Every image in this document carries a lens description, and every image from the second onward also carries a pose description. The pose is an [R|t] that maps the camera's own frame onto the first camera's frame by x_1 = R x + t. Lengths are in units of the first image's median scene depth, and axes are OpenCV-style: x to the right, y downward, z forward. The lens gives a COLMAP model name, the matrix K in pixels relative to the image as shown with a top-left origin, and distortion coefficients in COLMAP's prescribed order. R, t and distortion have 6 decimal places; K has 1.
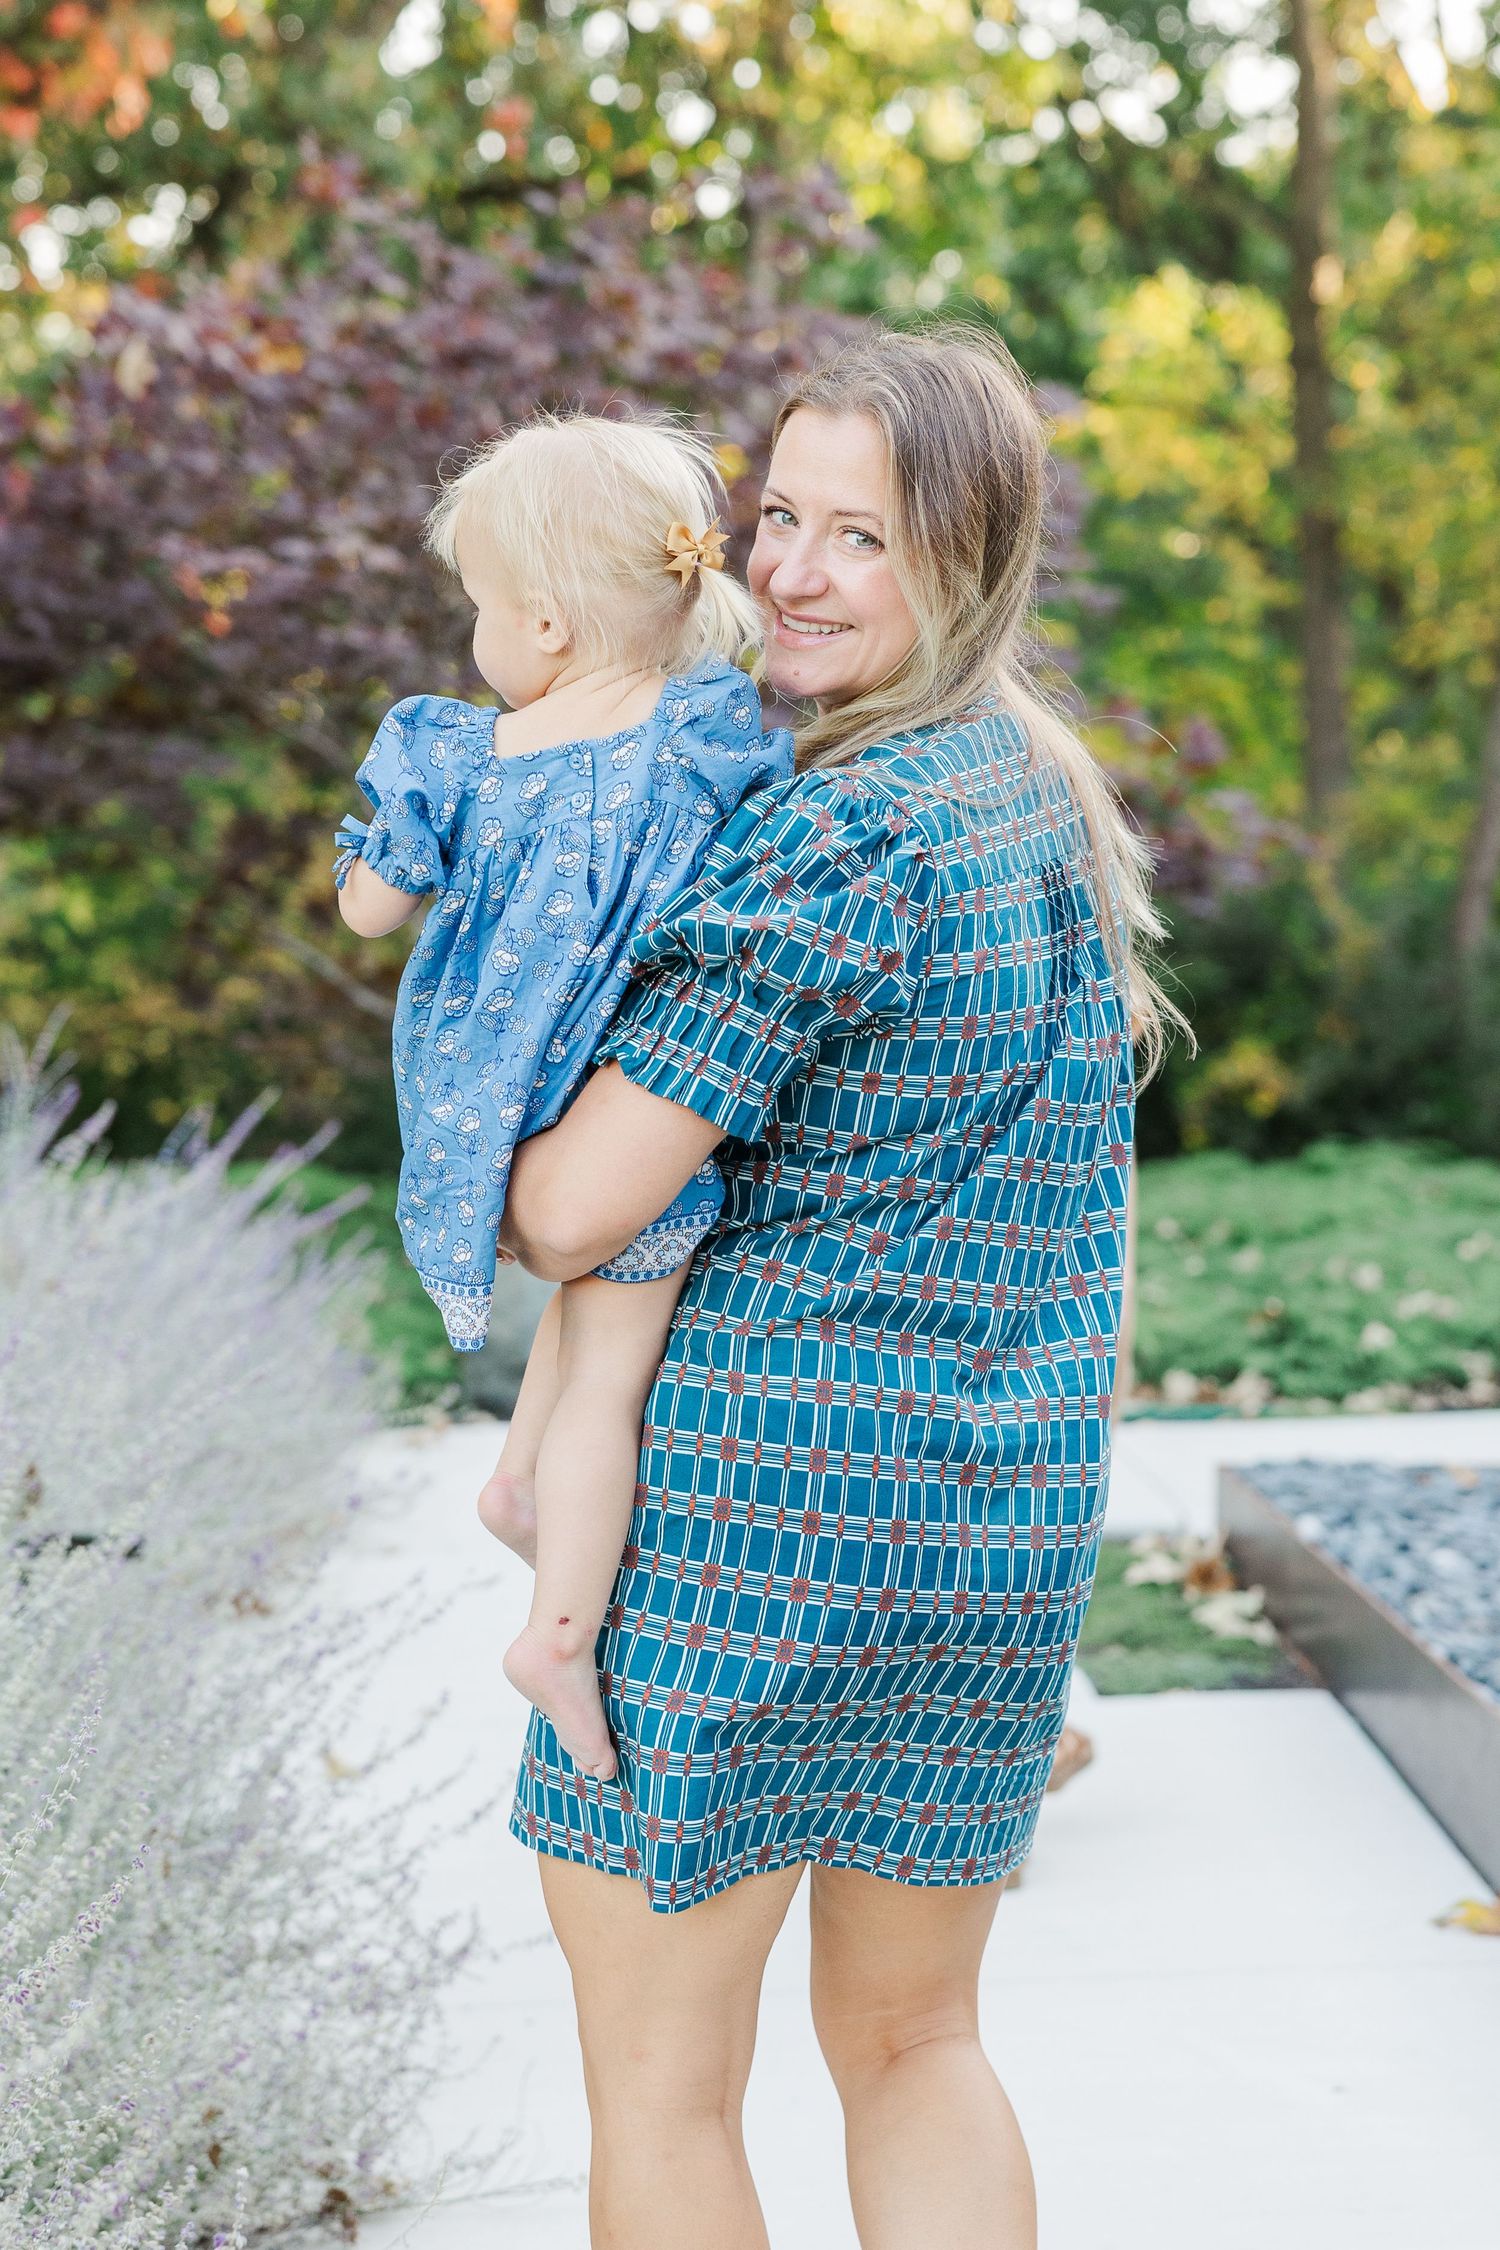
lens RADIAL K [[4510.3, 0, 746.4], [0, 4510.3, 1122.4], [0, 0, 1]] dist [0.028023, 0.000000]
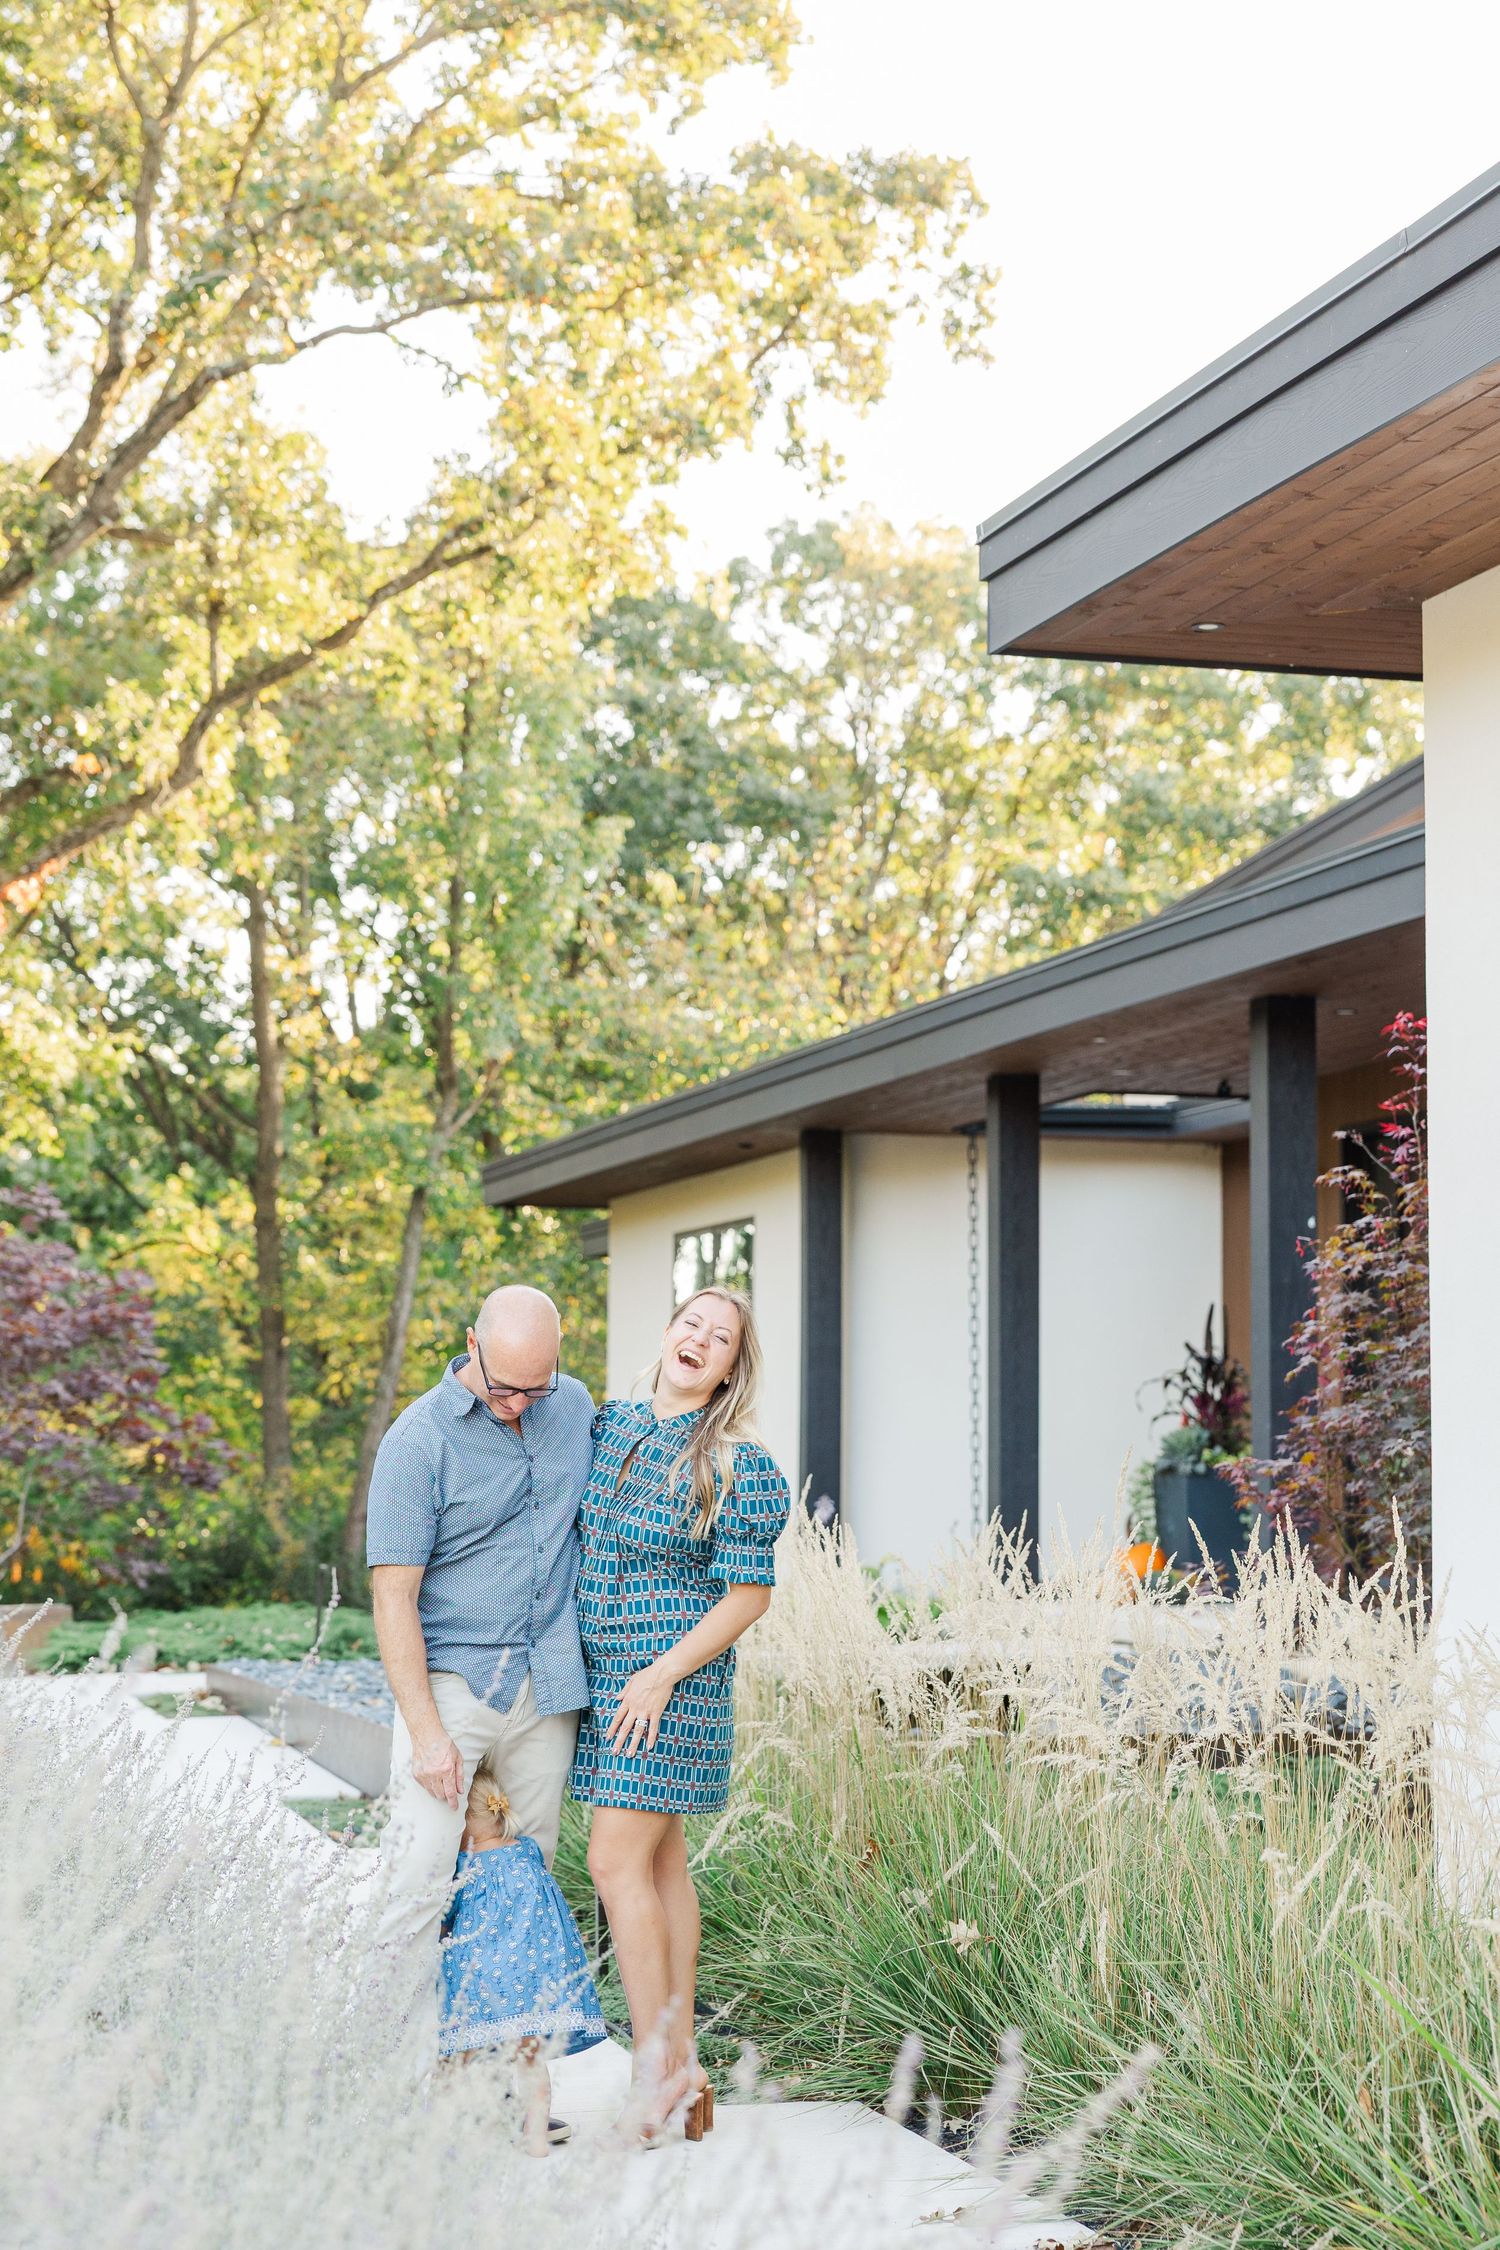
lens RADIAL K [[4480.4, 0, 746.3], [0, 4480.4, 1128.9], [0, 0, 1]] dist [0.001850, 0.000000]
pose [[0.976557, 0.010390, 0.215010, -0.075736], [0.024426, 0.987035, -0.158635, 0.084126], [-0.213870, 0.160167, 0.963642, -0.801931]]
